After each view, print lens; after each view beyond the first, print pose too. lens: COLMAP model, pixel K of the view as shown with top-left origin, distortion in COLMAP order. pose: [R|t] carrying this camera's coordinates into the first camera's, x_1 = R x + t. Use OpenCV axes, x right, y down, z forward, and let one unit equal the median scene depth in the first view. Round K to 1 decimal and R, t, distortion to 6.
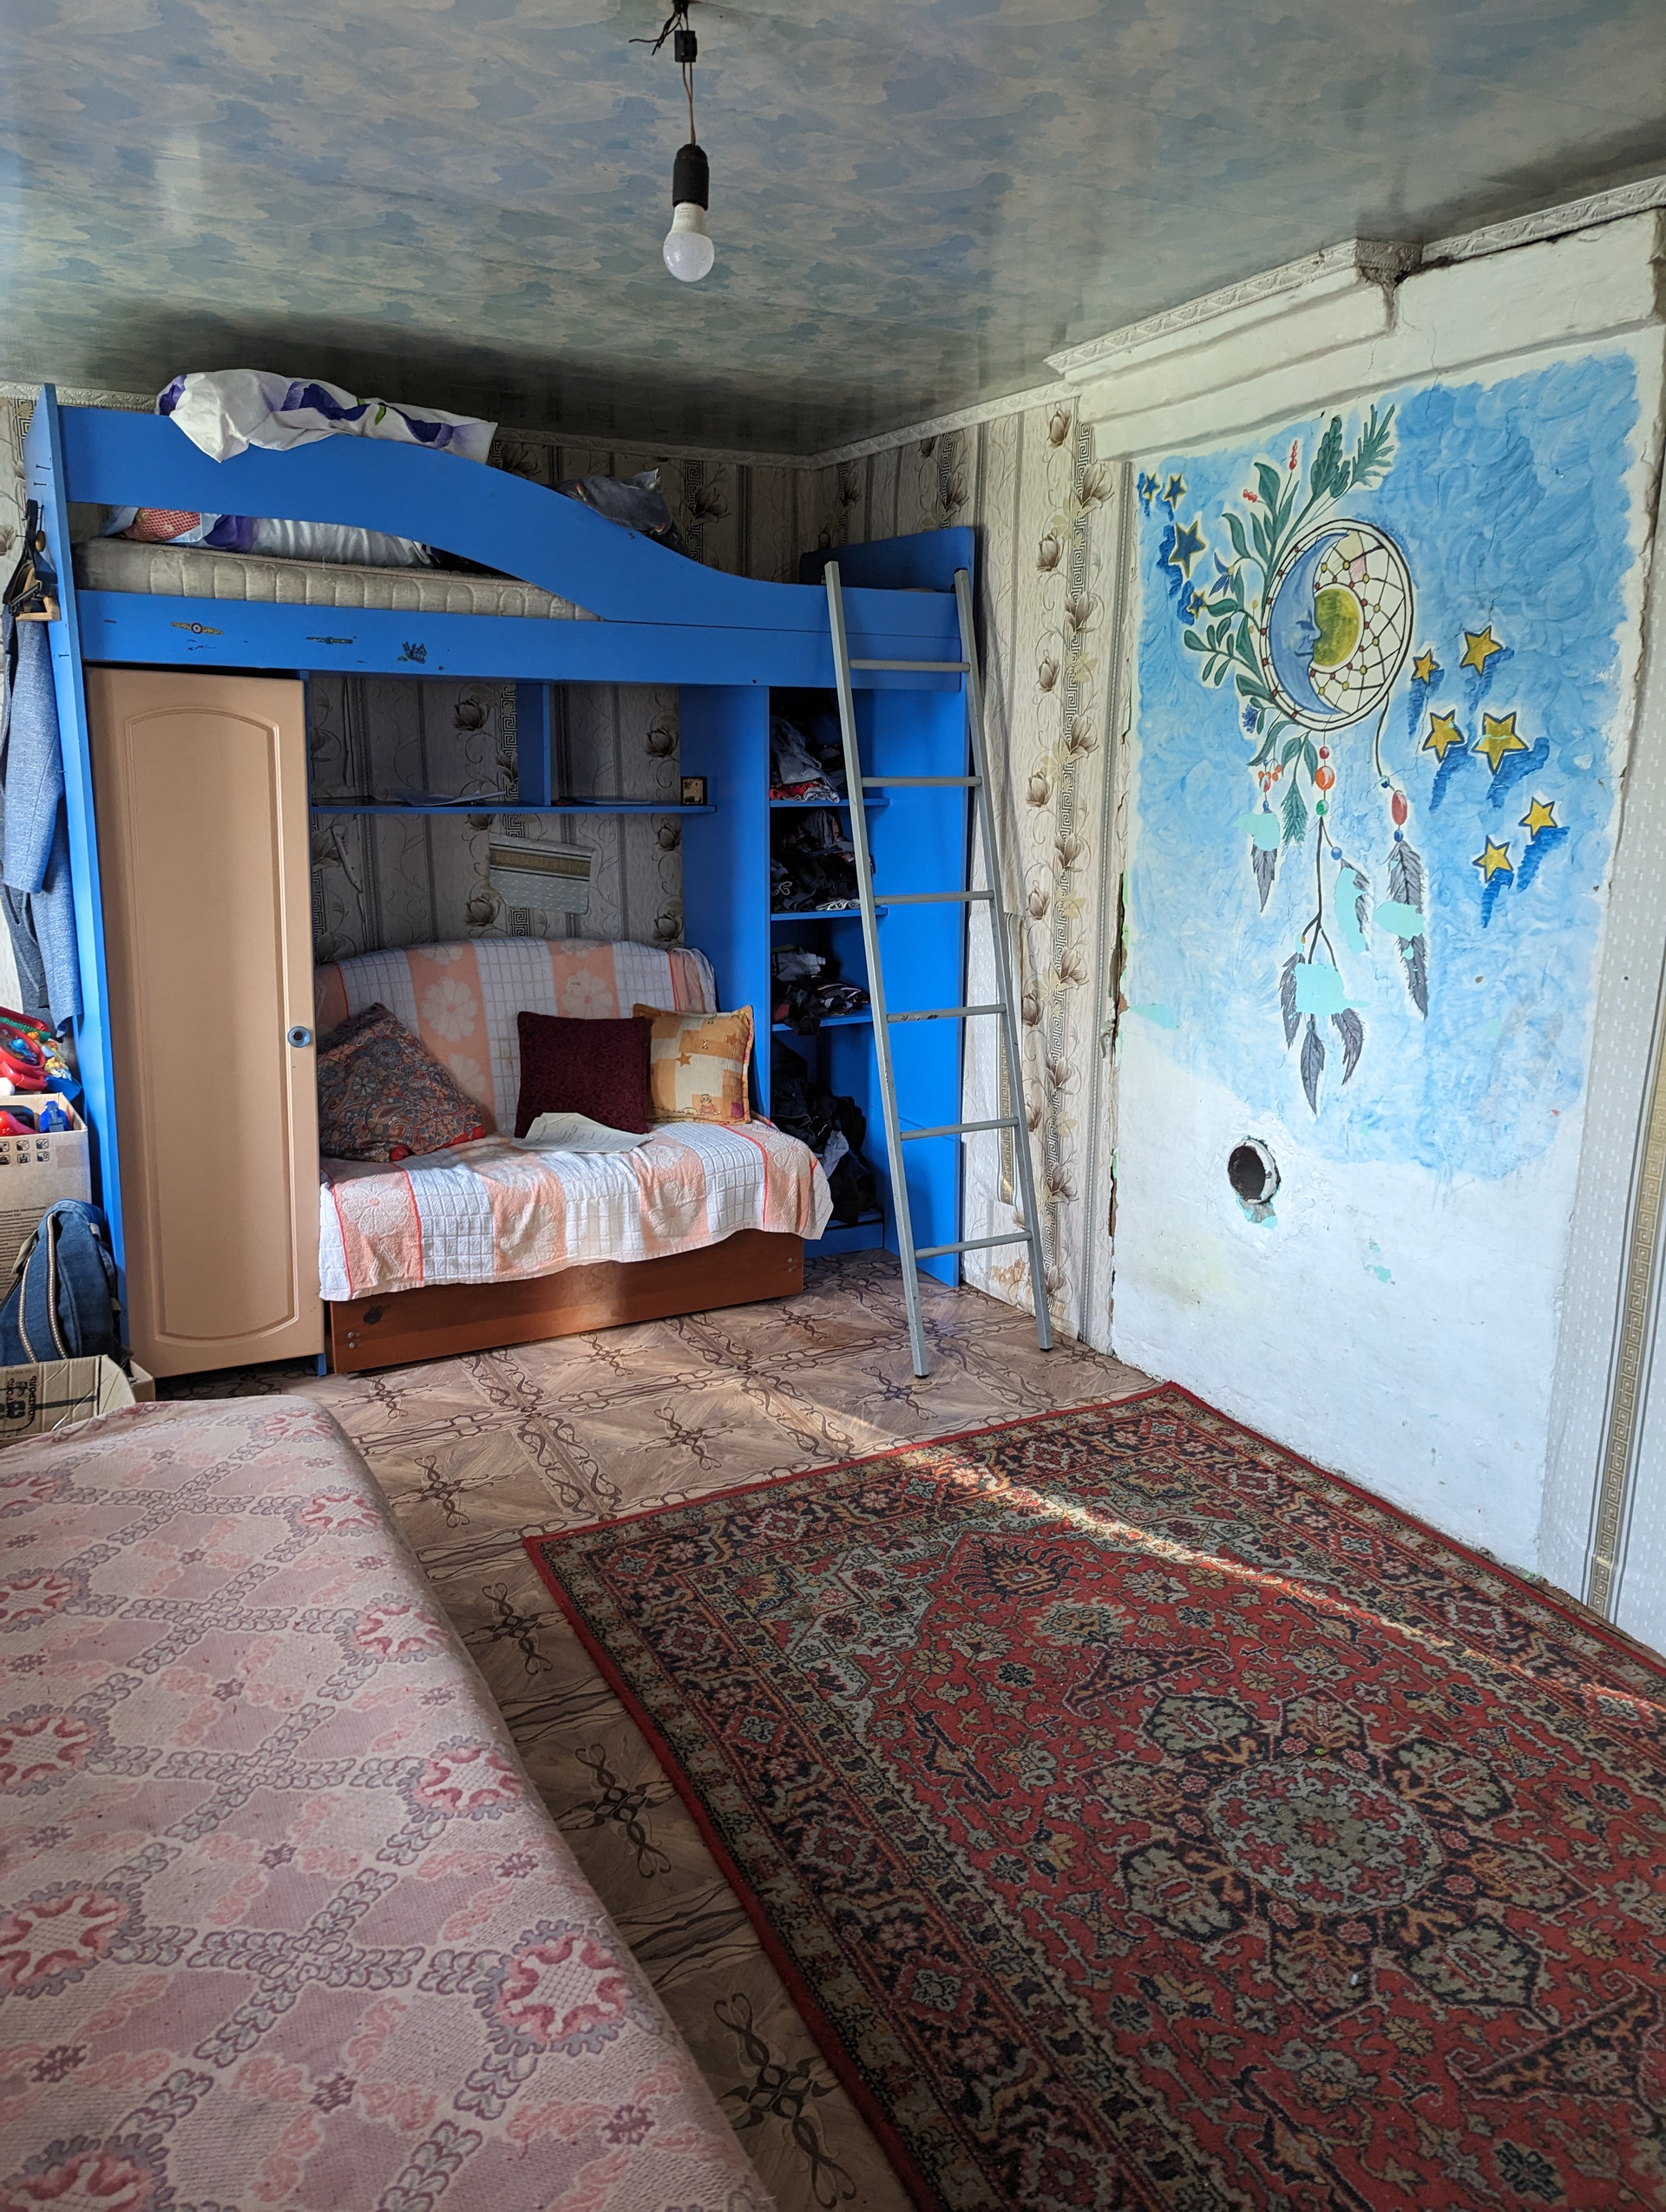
lens RADIAL K [[1551.1, 0, 833.7], [0, 1551.1, 1083.6], [0, 0, 1]] dist [0.059519, -0.047659]
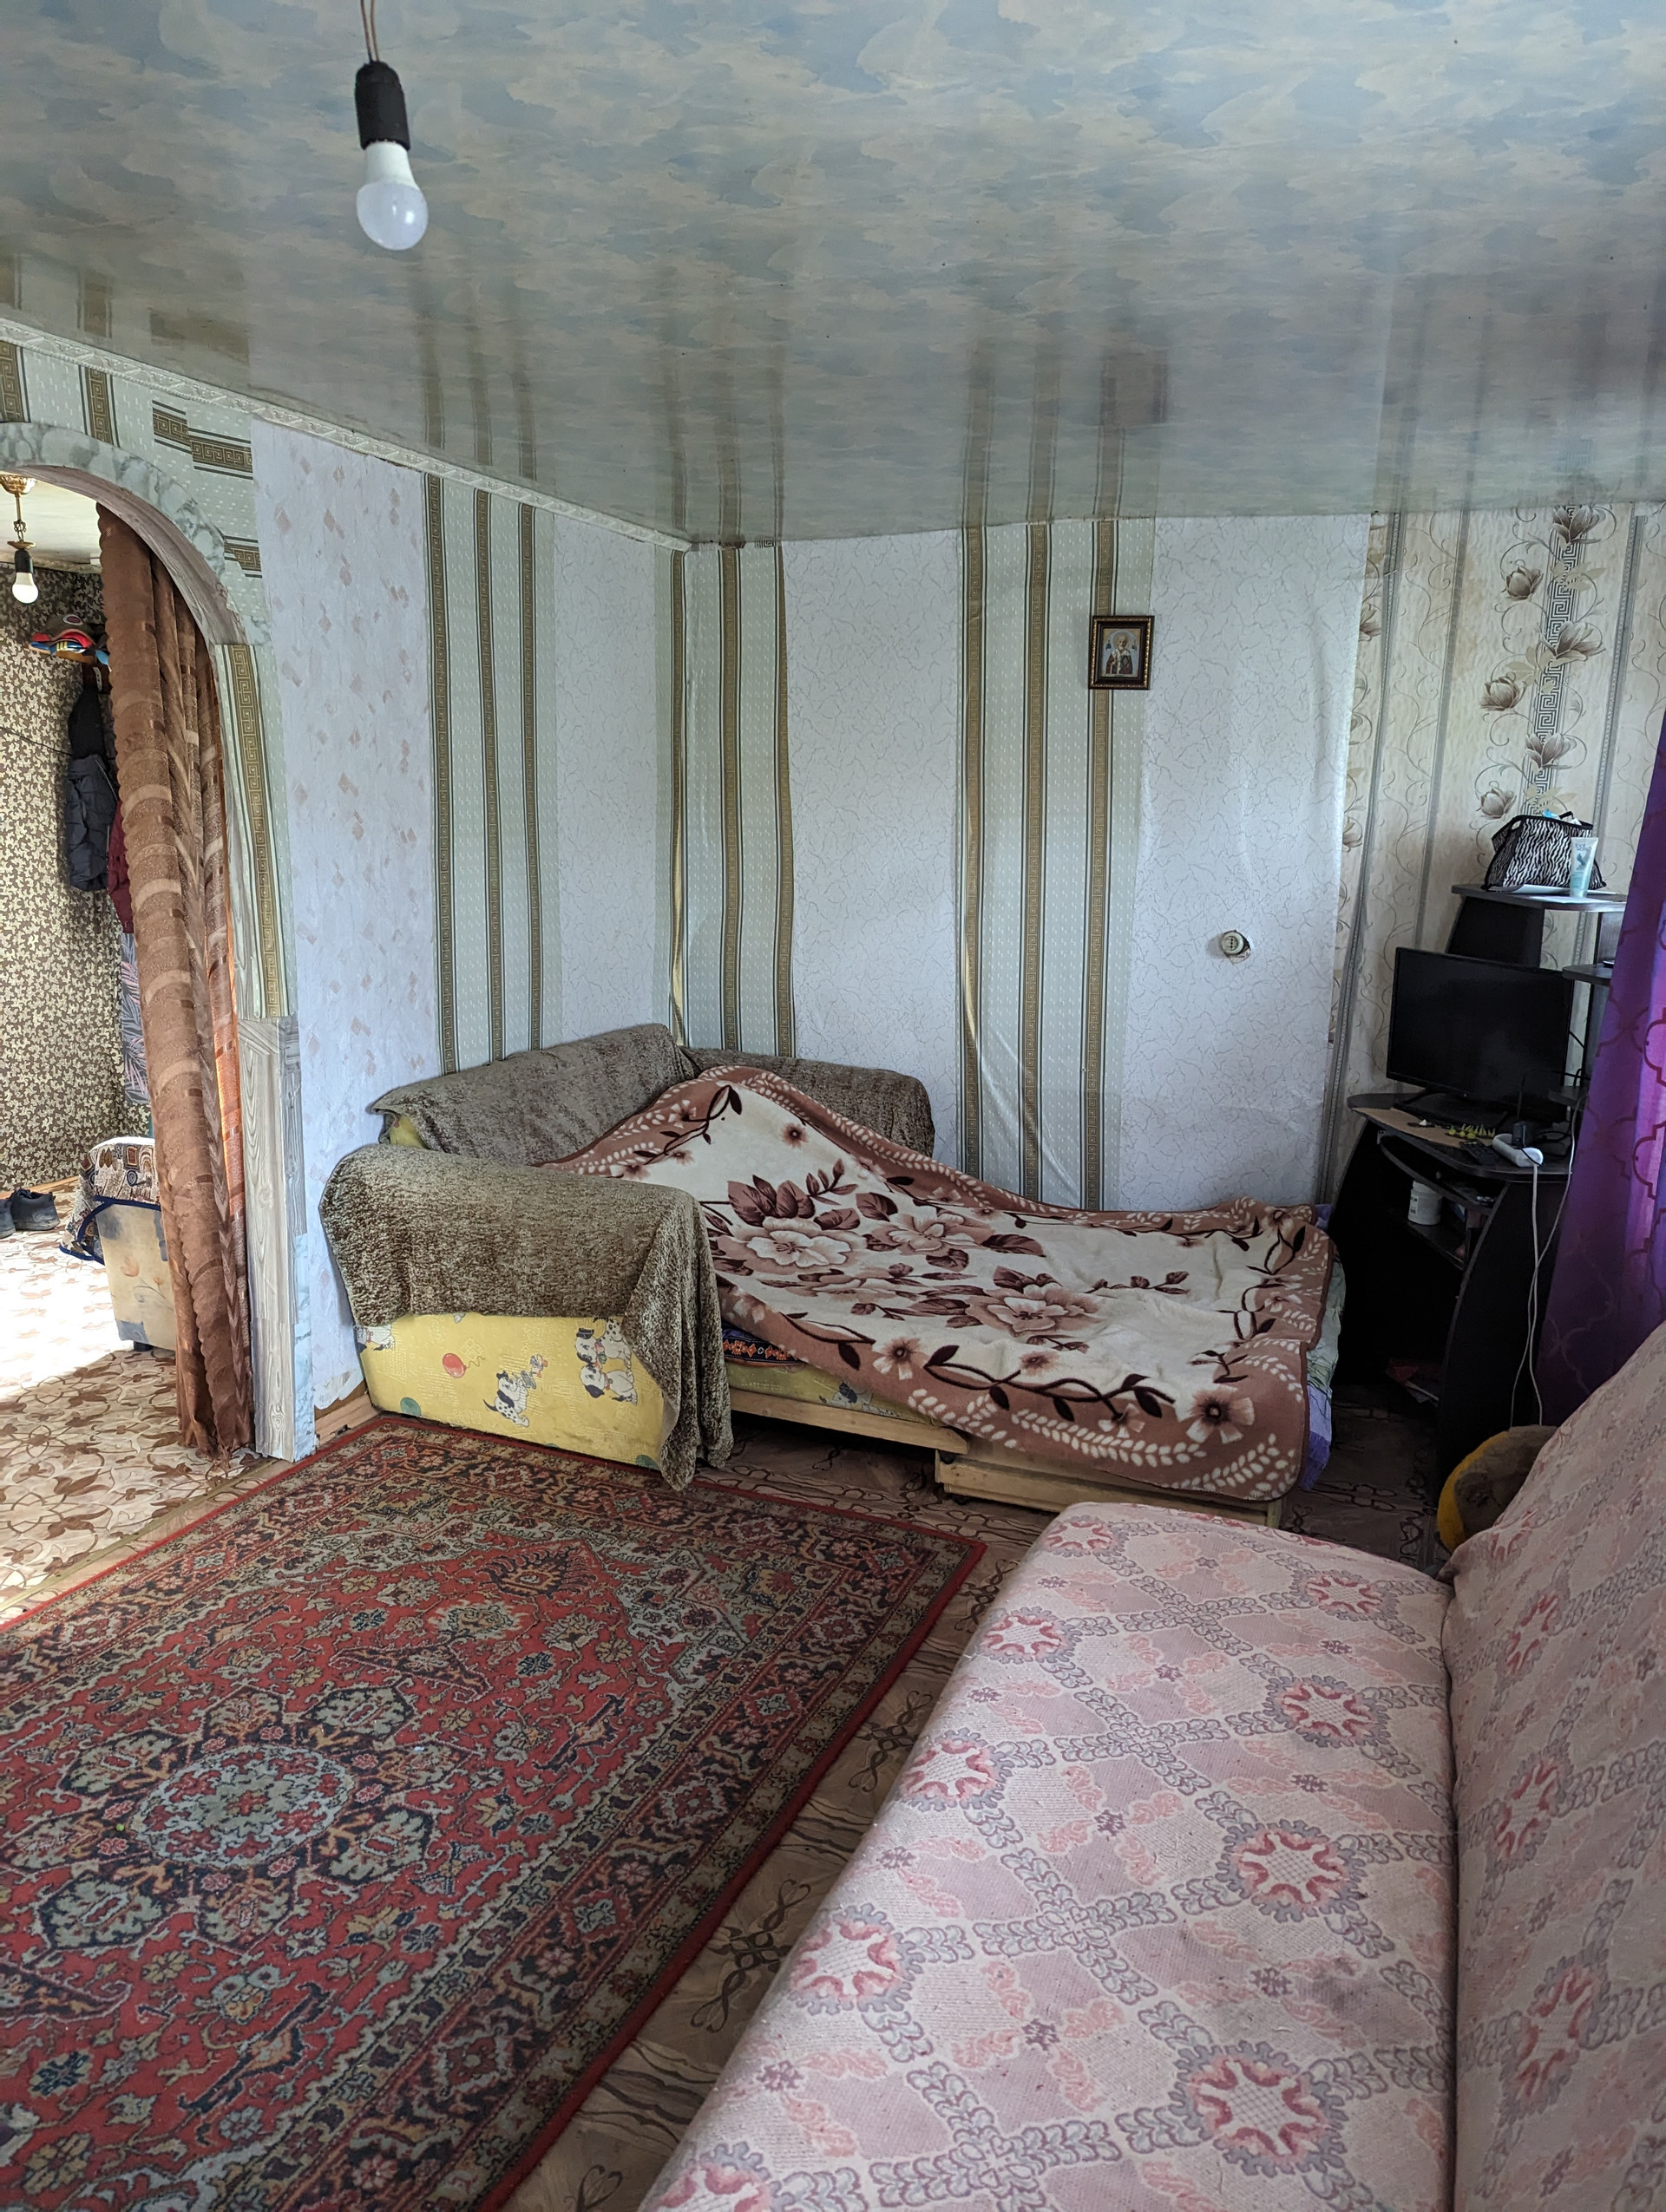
lens RADIAL K [[1552.8, 0, 845.6], [0, 1552.8, 1104.5], [0, 0, 1]] dist [0.071060, -0.059941]
pose [[-0.639931, -0.169882, 0.749418, -0.531401], [0.145534, 0.930812, 0.335274, -0.219130], [-0.754525, 0.323618, -0.570932, 0.866112]]
